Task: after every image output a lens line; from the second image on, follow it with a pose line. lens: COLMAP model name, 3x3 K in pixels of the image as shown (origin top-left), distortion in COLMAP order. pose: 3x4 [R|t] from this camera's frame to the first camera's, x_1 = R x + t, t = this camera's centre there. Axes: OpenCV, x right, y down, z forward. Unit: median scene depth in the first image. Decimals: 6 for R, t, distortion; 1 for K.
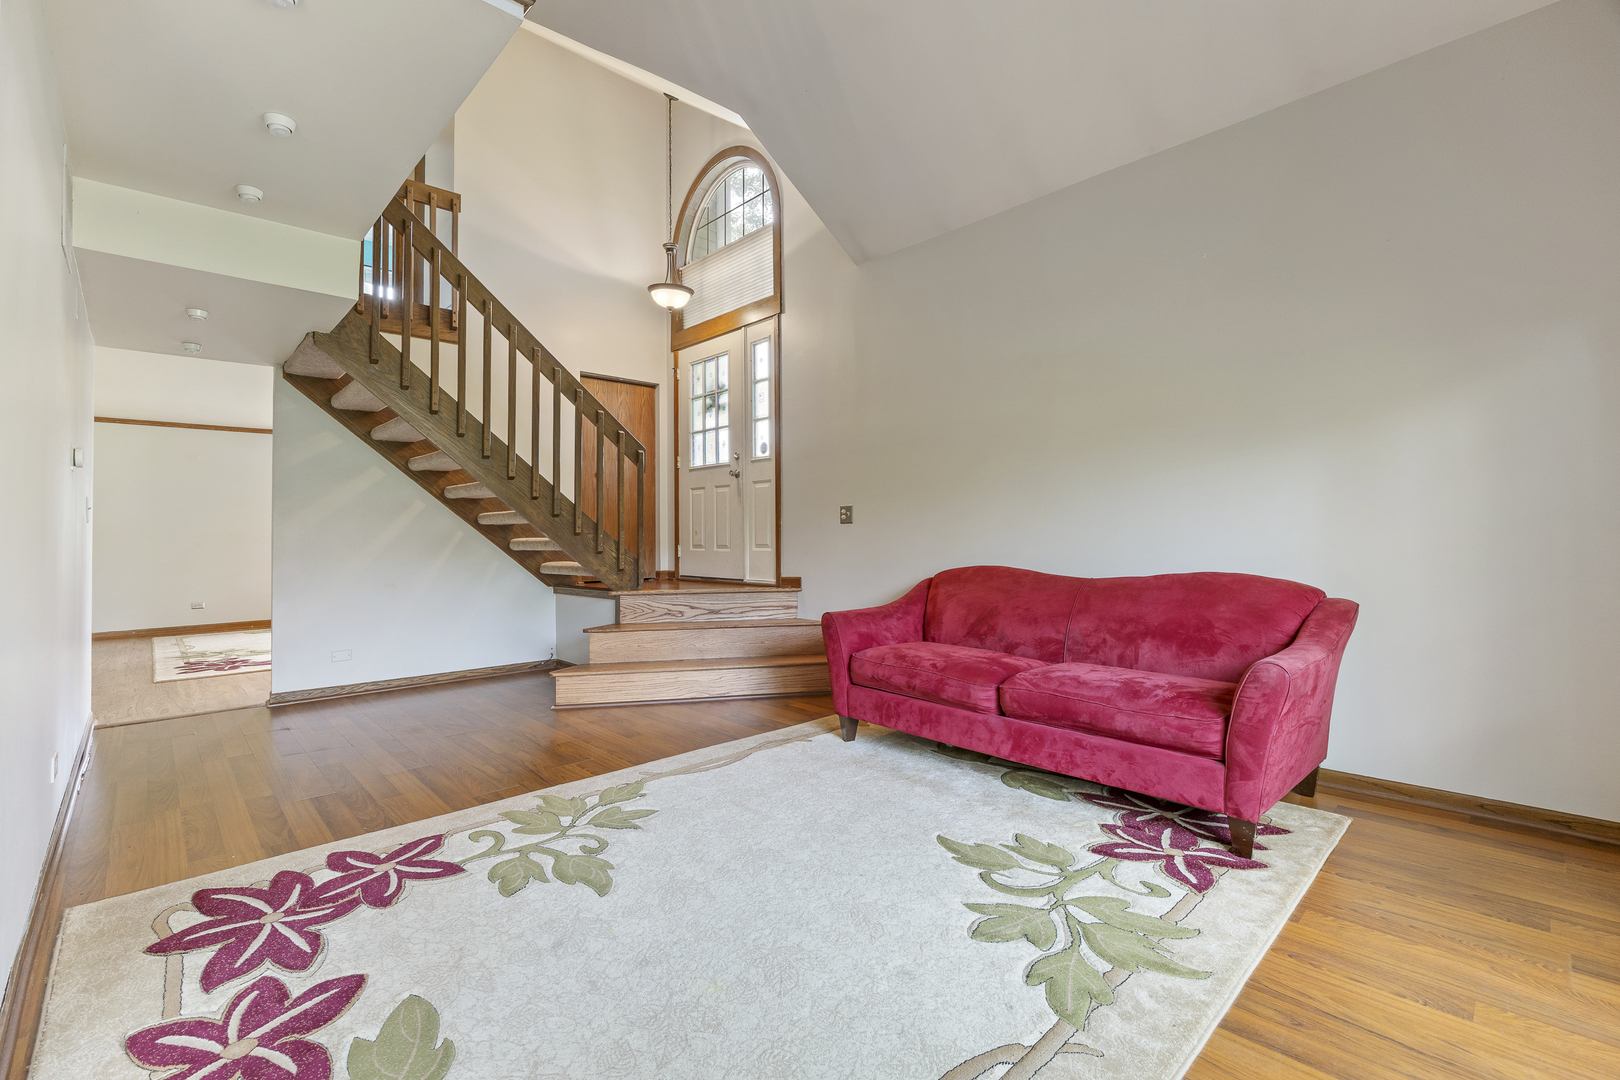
lens RADIAL K [[714.8, 0, 827.1], [0, 714.8, 513.5], [0, 0, 1]] dist [-0.018423, -0.000699]
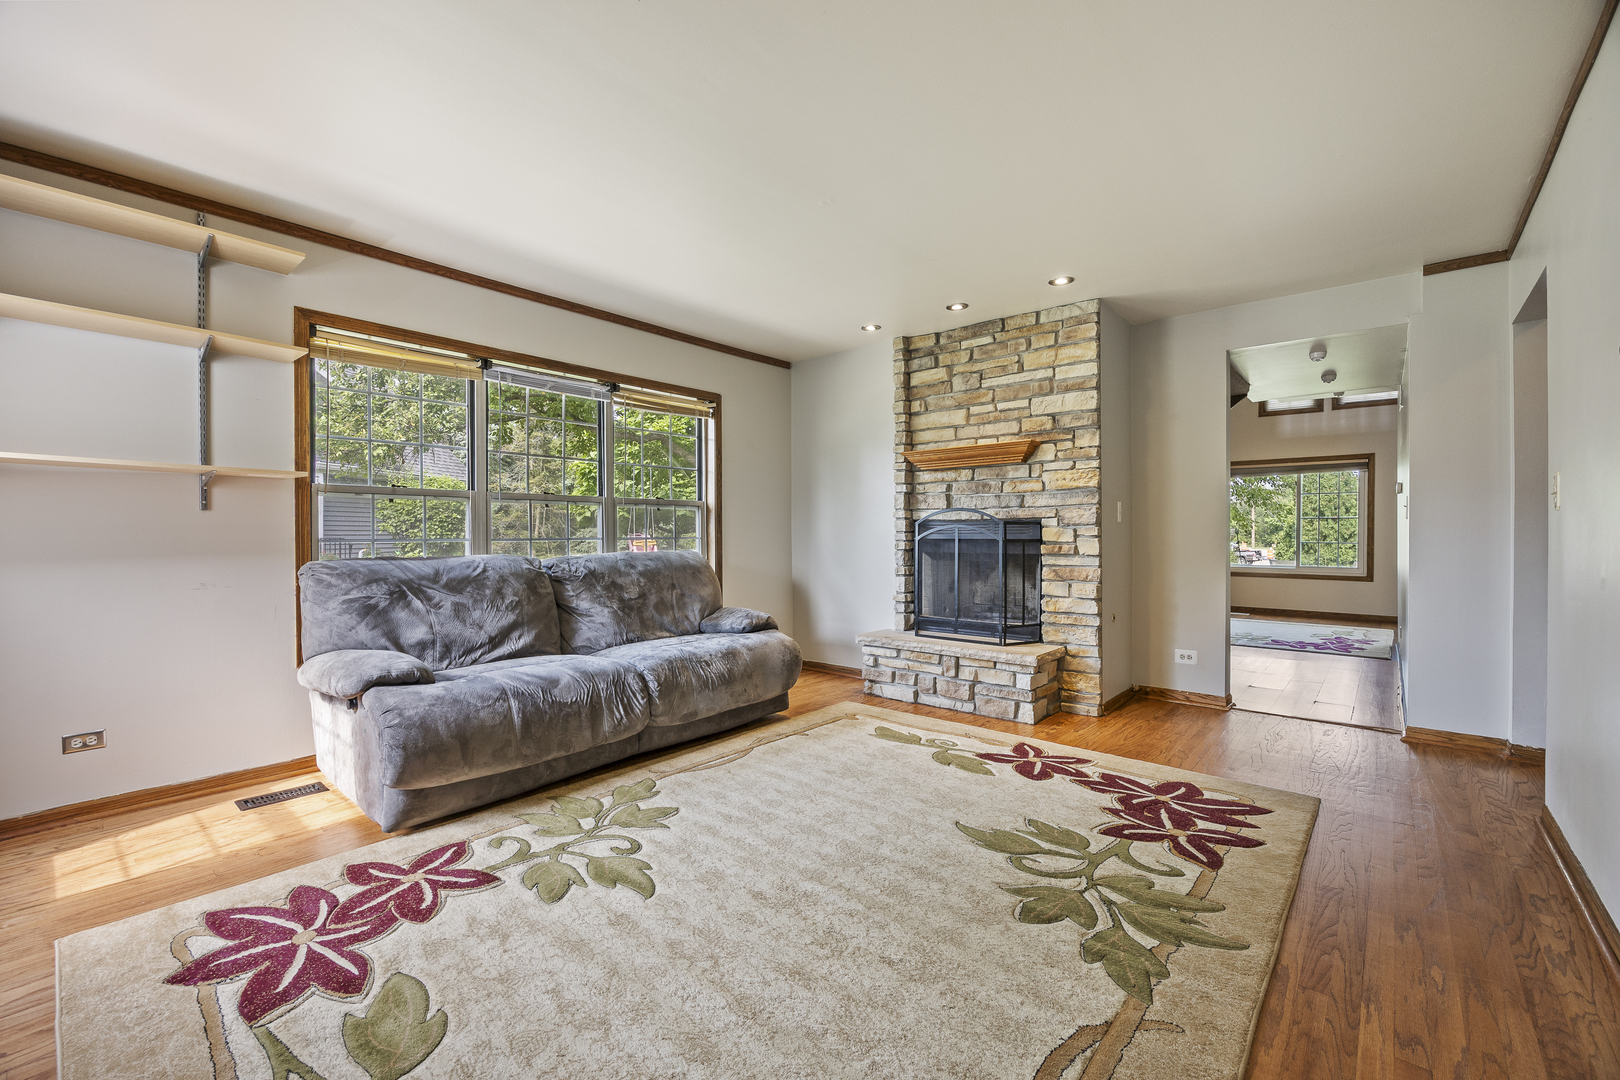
lens RADIAL K [[669.1, 0, 800.9], [0, 669.1, 540.2], [0, 0, 1]] dist [-0.009130, 0.000089]
pose [[-0.997915, 0.008748, -0.063947, 0.025731], [0.009502, 0.999889, -0.011500, 0.038919], [0.063839, -0.012084, -0.997887, 1.708058]]
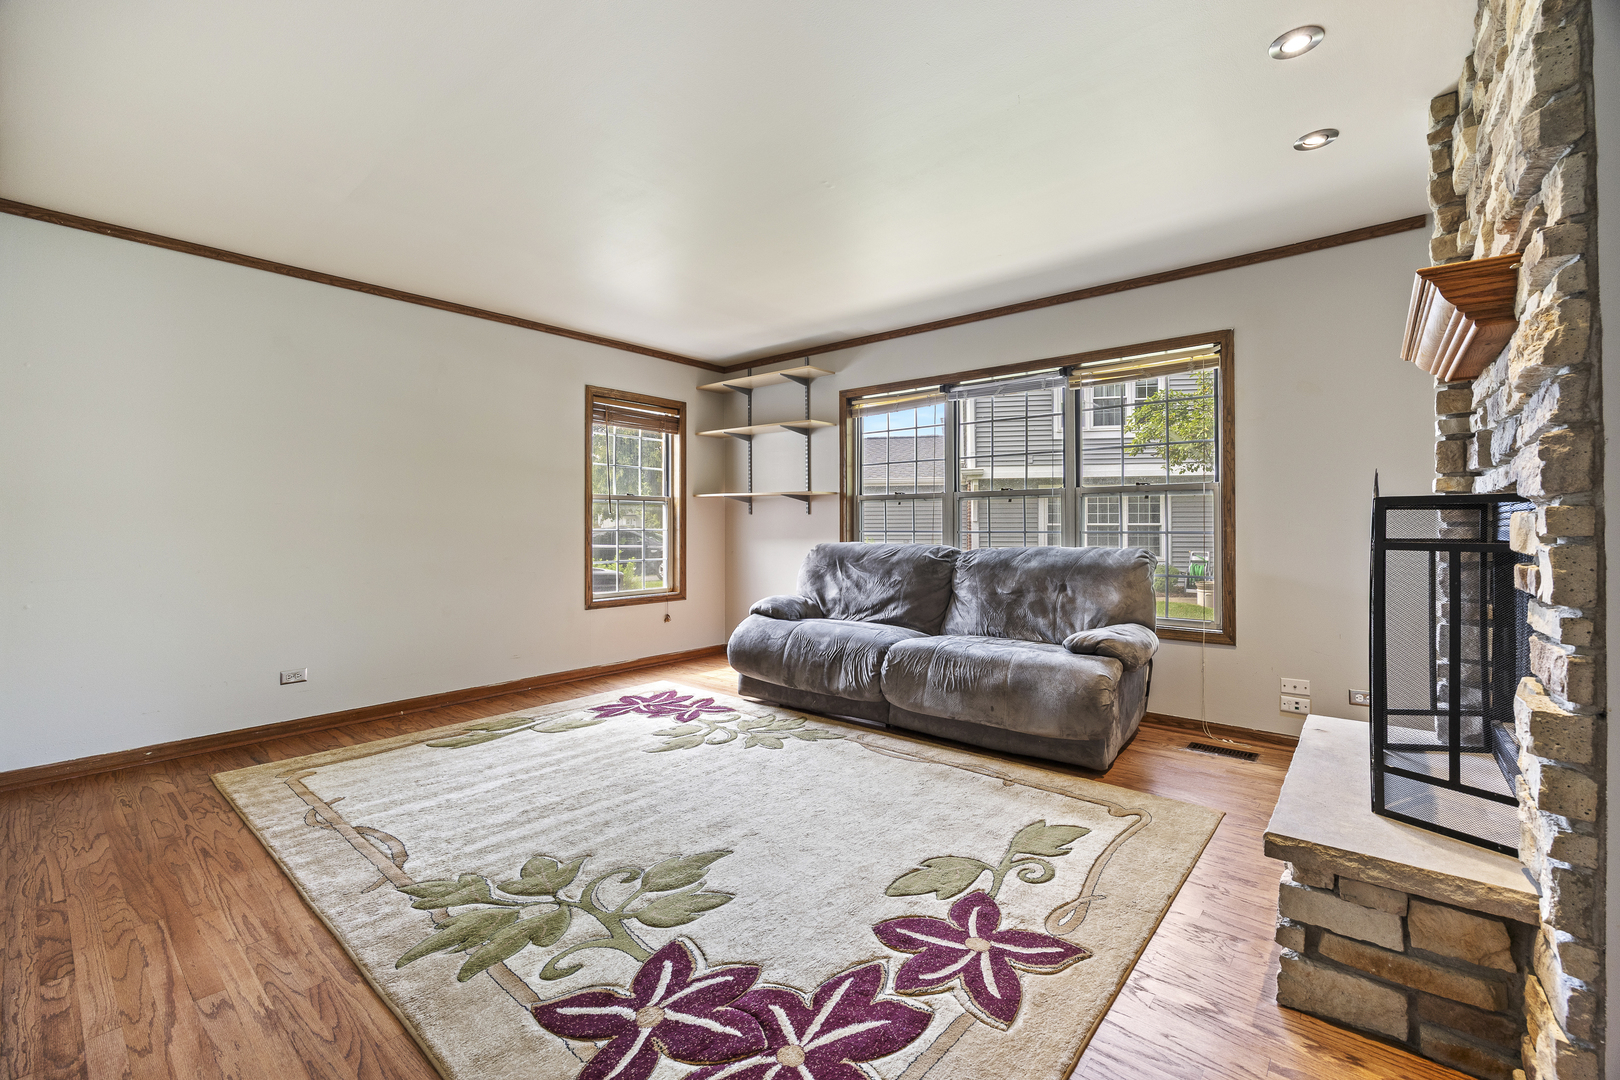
lens RADIAL K [[669.1, 0, 807.0], [0, 669.1, 525.9], [0, 0, 1]] dist [-0.009130, 0.000089]
pose [[-0.090187, 0.009321, 0.995881, -1.088628], [-0.021098, 0.999714, -0.011268, 0.026266], [-0.995701, -0.022028, -0.089965, 0.776489]]
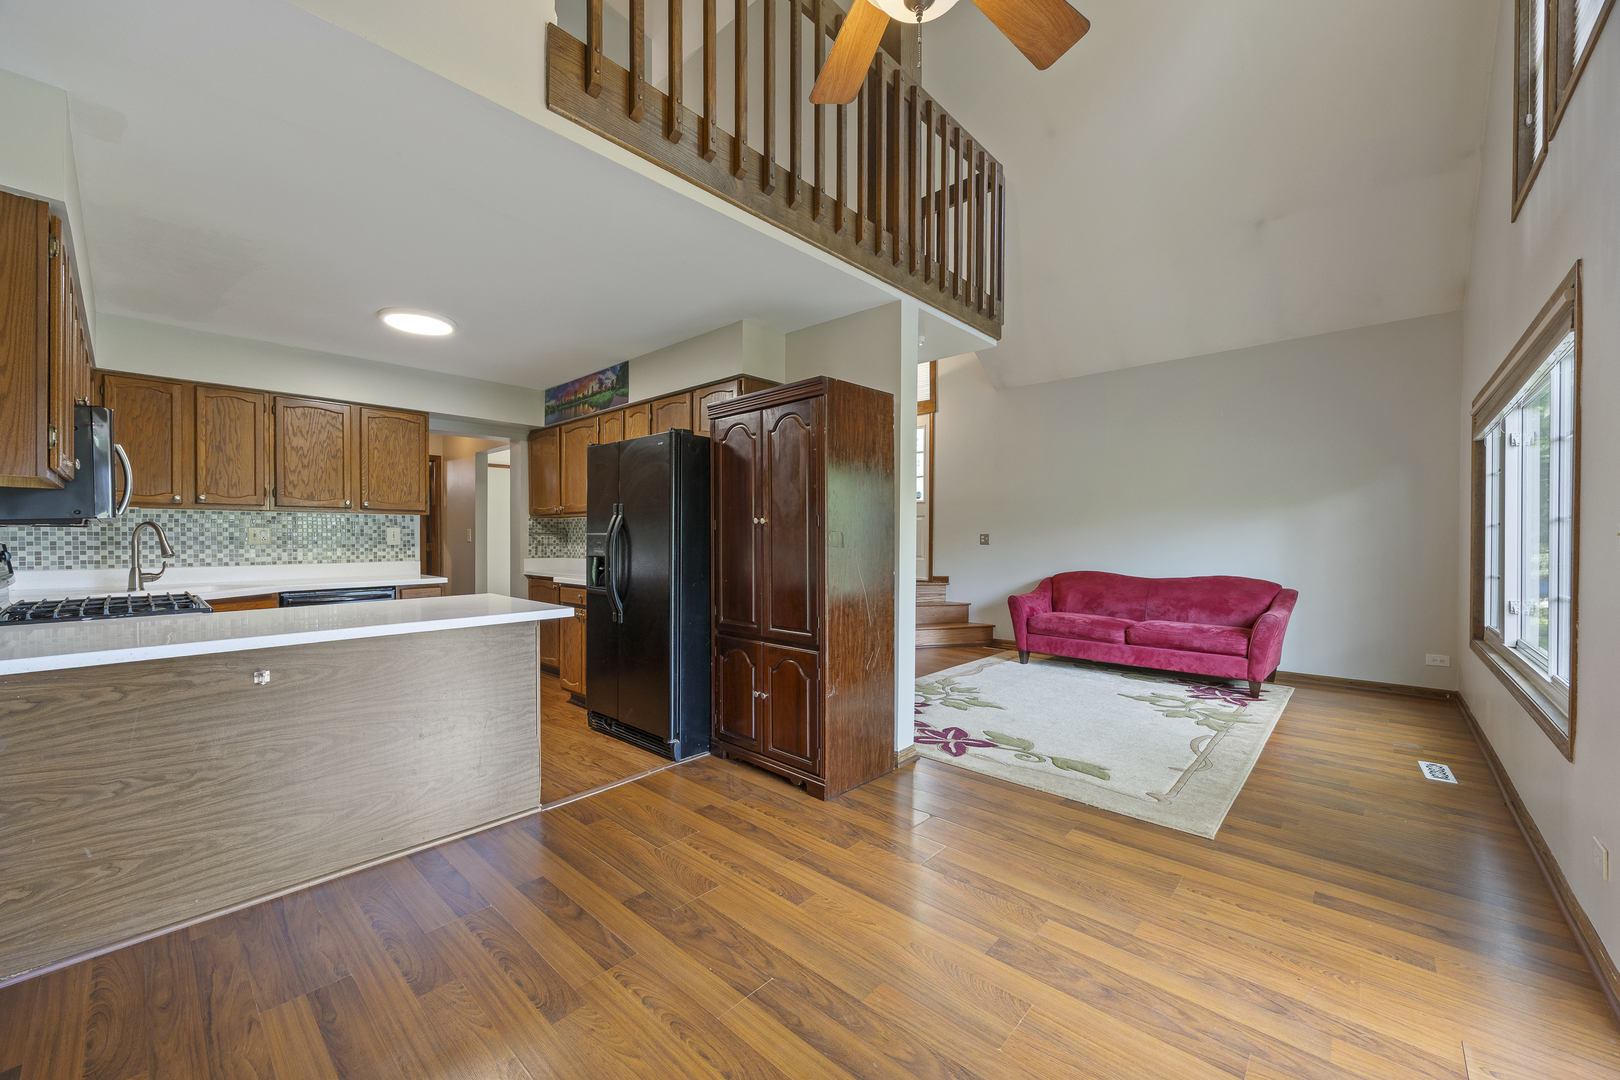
lens RADIAL K [[628.3, 0, 811.4], [0, 628.3, 540.2], [0, 0, 1]] dist [-0.009871, 0.000674]
pose [[0.998261, 0.011285, 0.057850, -0.859971], [-0.013197, 0.999375, 0.032781, -0.072064], [-0.057444, -0.033487, 0.997787, -0.825741]]
